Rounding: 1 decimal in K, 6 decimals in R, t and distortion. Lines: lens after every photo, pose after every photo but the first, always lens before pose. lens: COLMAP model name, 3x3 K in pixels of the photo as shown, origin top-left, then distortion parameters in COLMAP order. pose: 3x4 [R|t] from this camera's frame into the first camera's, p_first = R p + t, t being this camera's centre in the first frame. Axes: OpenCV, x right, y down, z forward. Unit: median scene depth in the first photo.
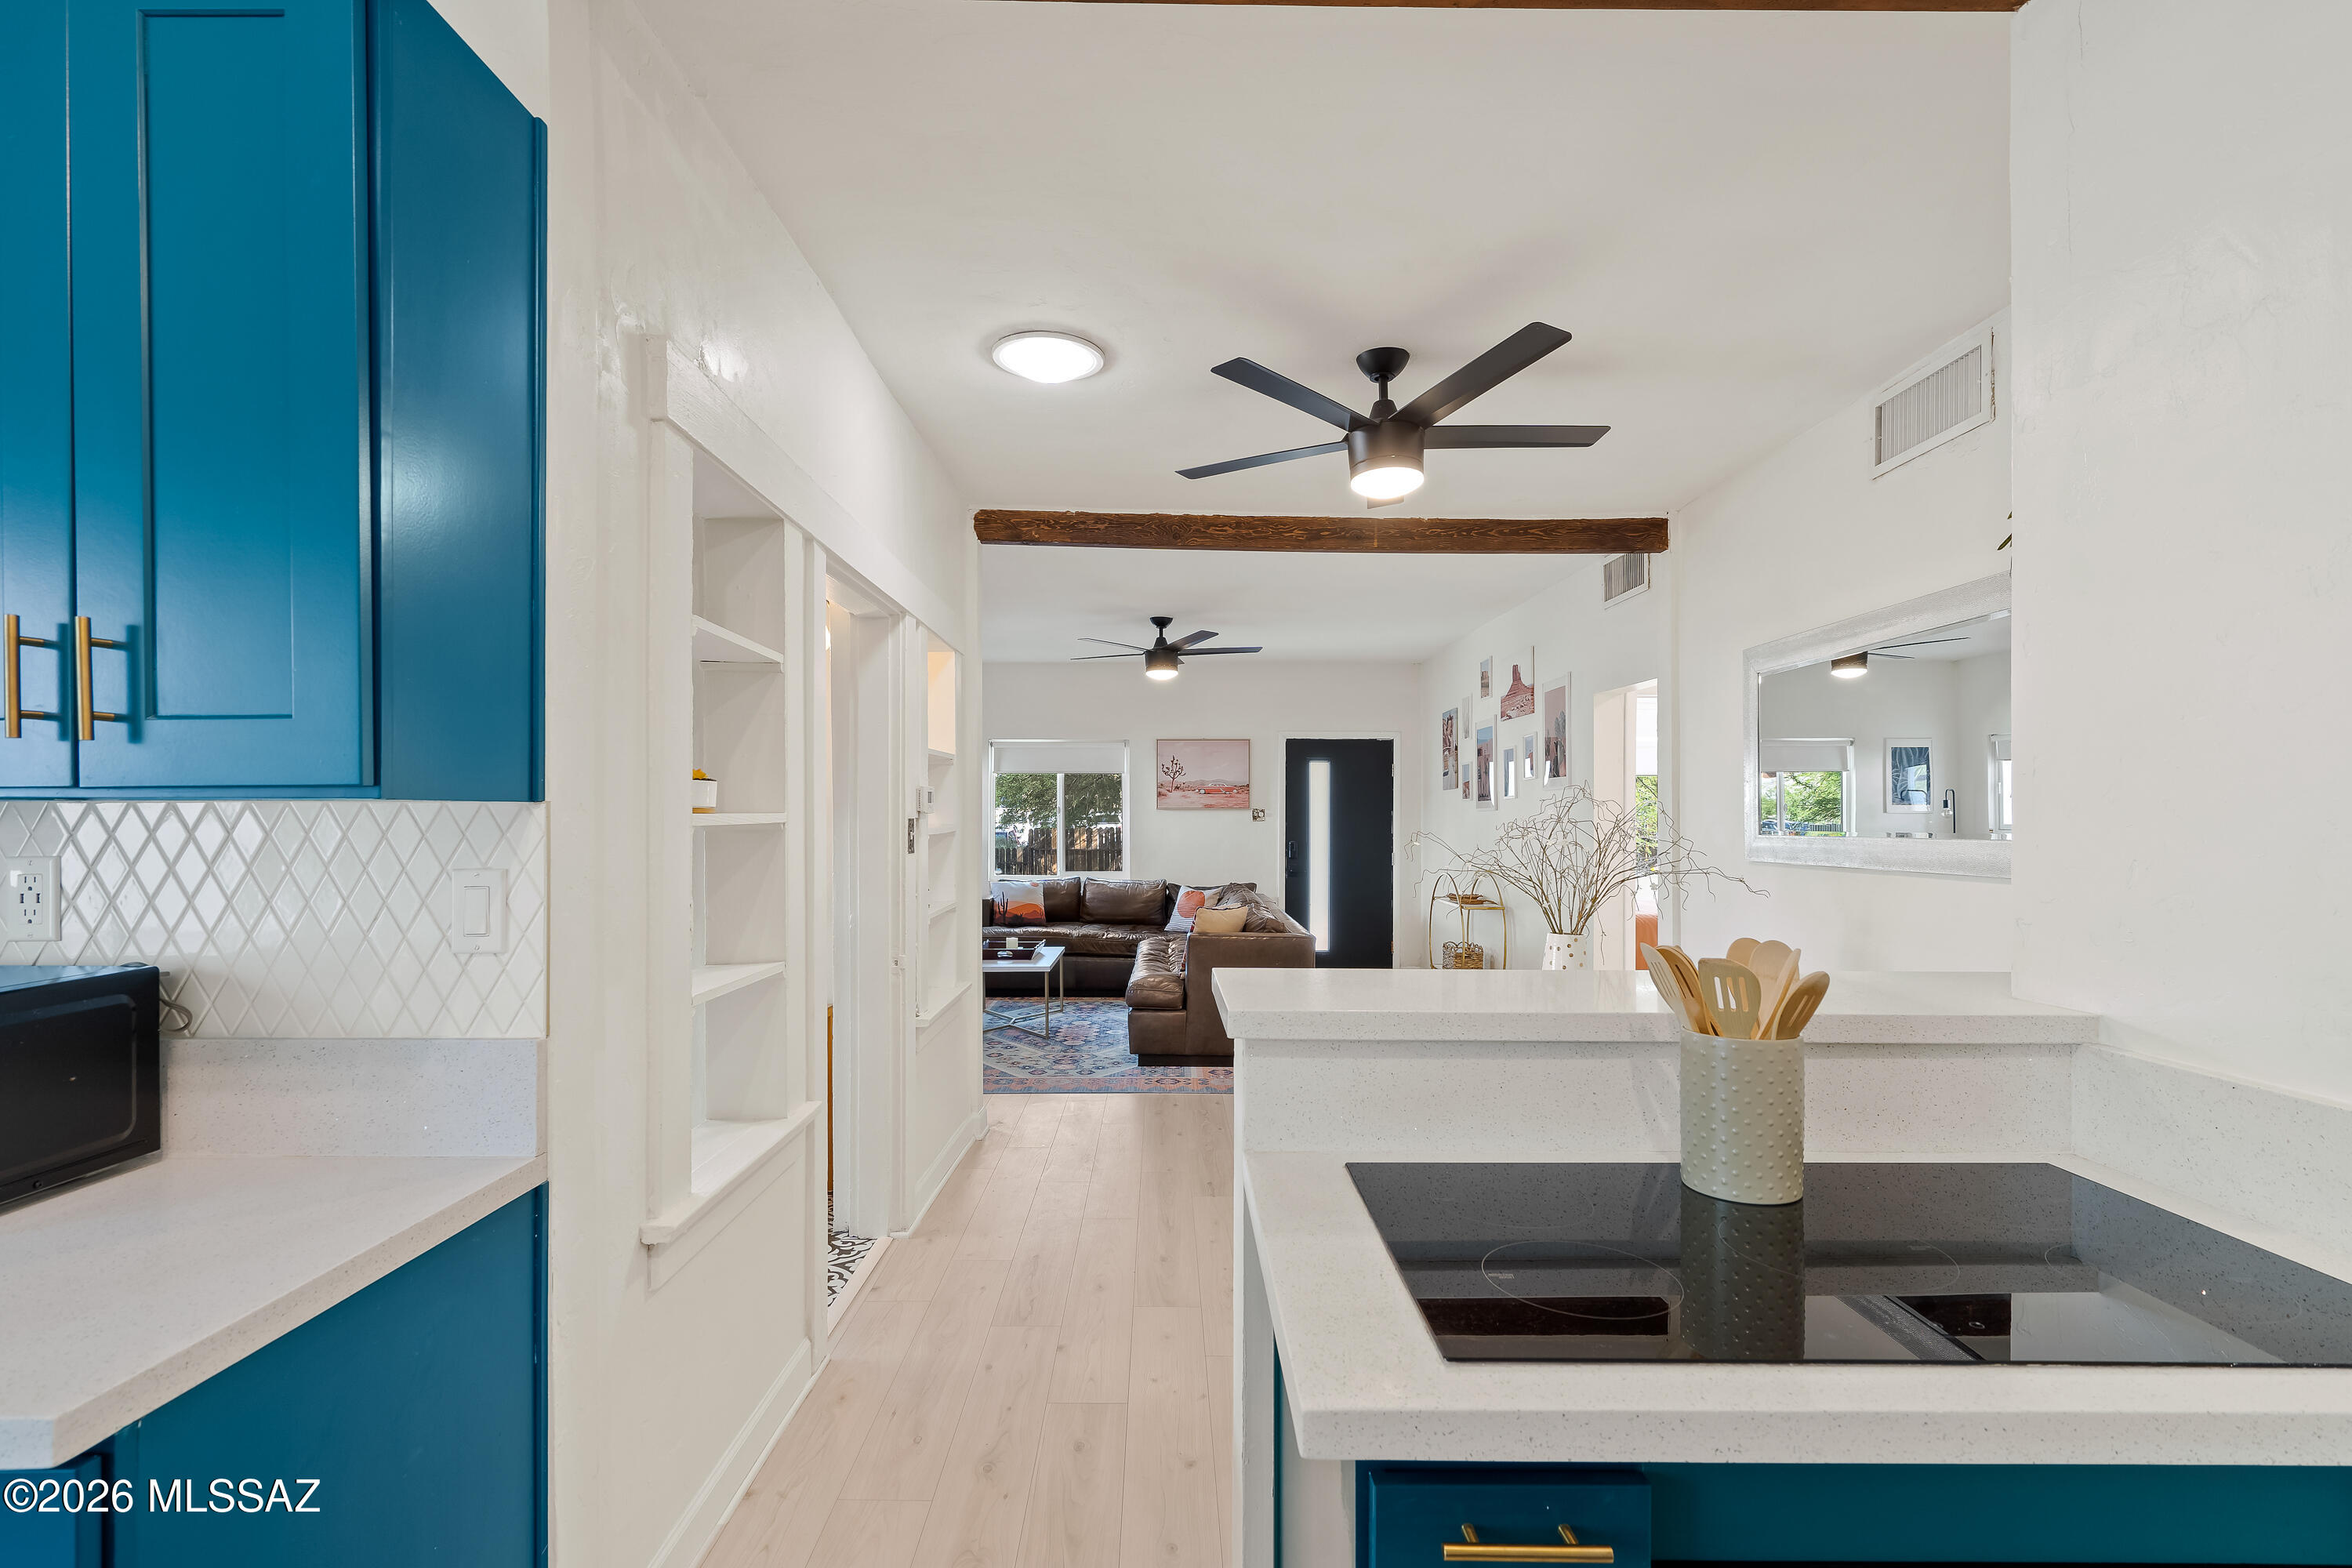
lens RADIAL K [[1104.6, 0, 1172.9], [0, 1104.6, 812.8], [0, 0, 1]] dist [-0.005408, 0.002864]
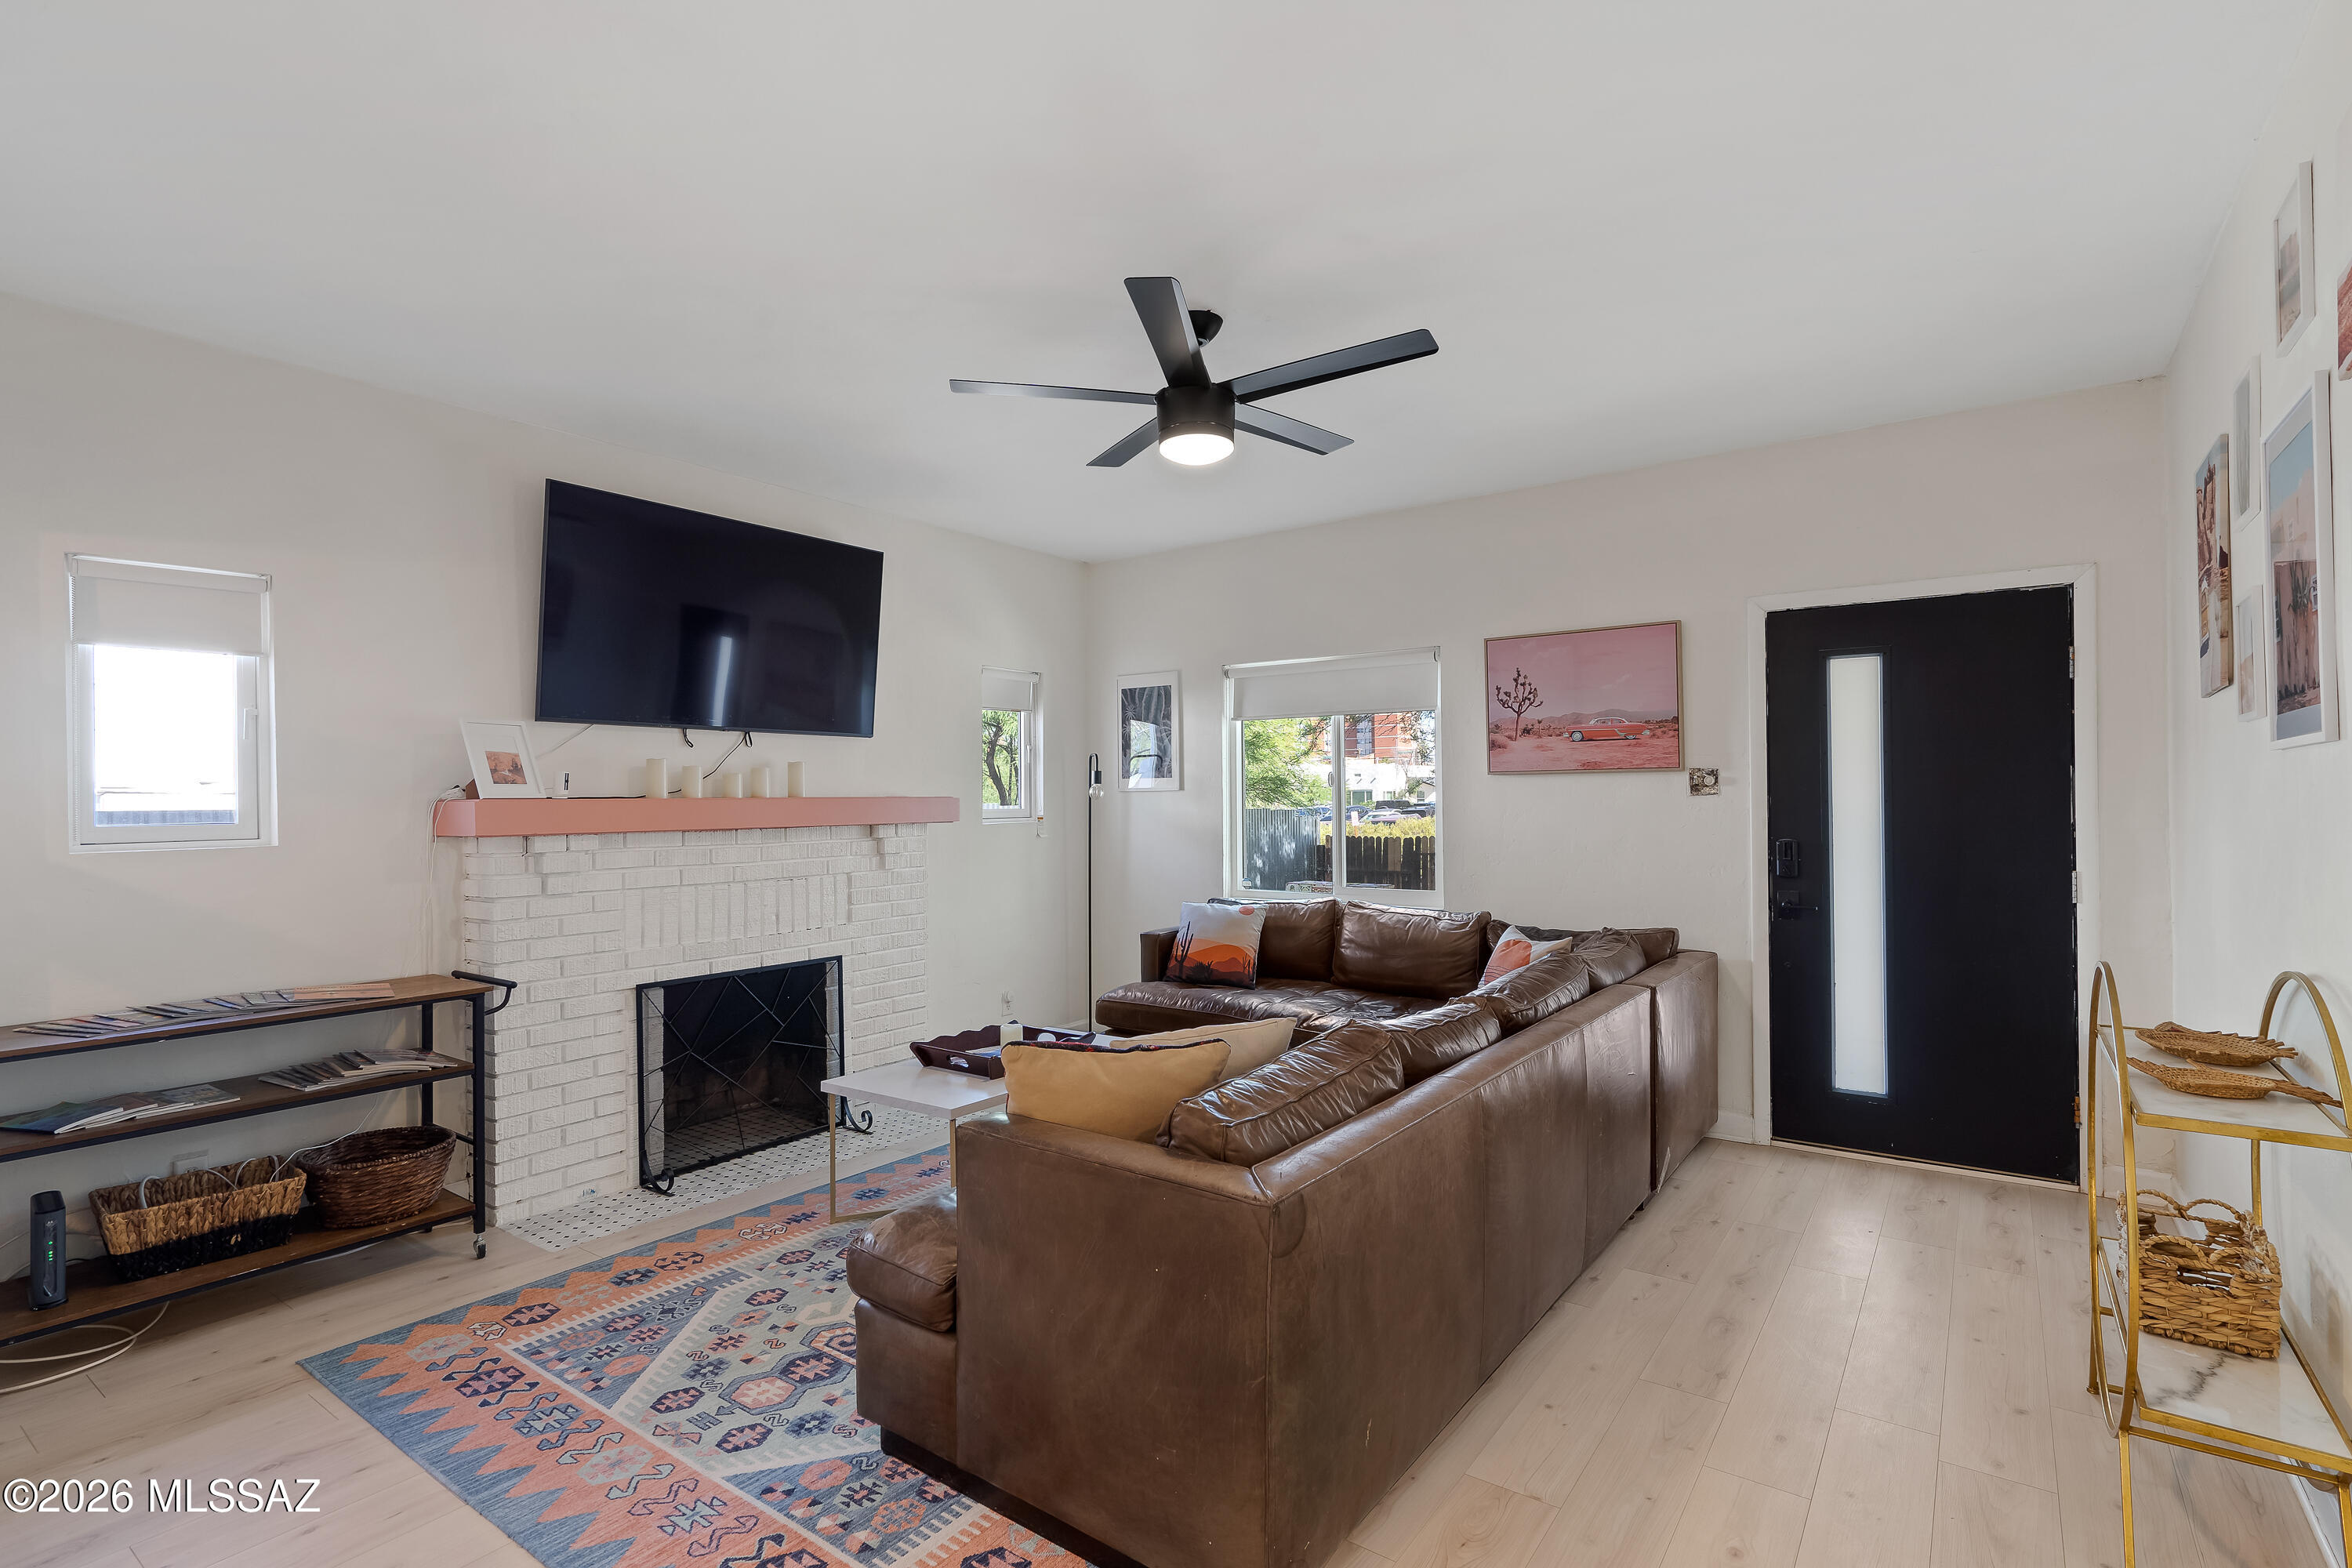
lens RADIAL K [[1104.6, 0, 1178.4], [0, 1104.6, 797.9], [0, 0, 1]] dist [-0.005408, 0.002864]
pose [[0.799006, -0.009675, -0.601246, 0.201986], [0.012459, 0.999922, 0.000467, 0.006482], [0.601194, -0.007864, 0.799064, 0.553651]]
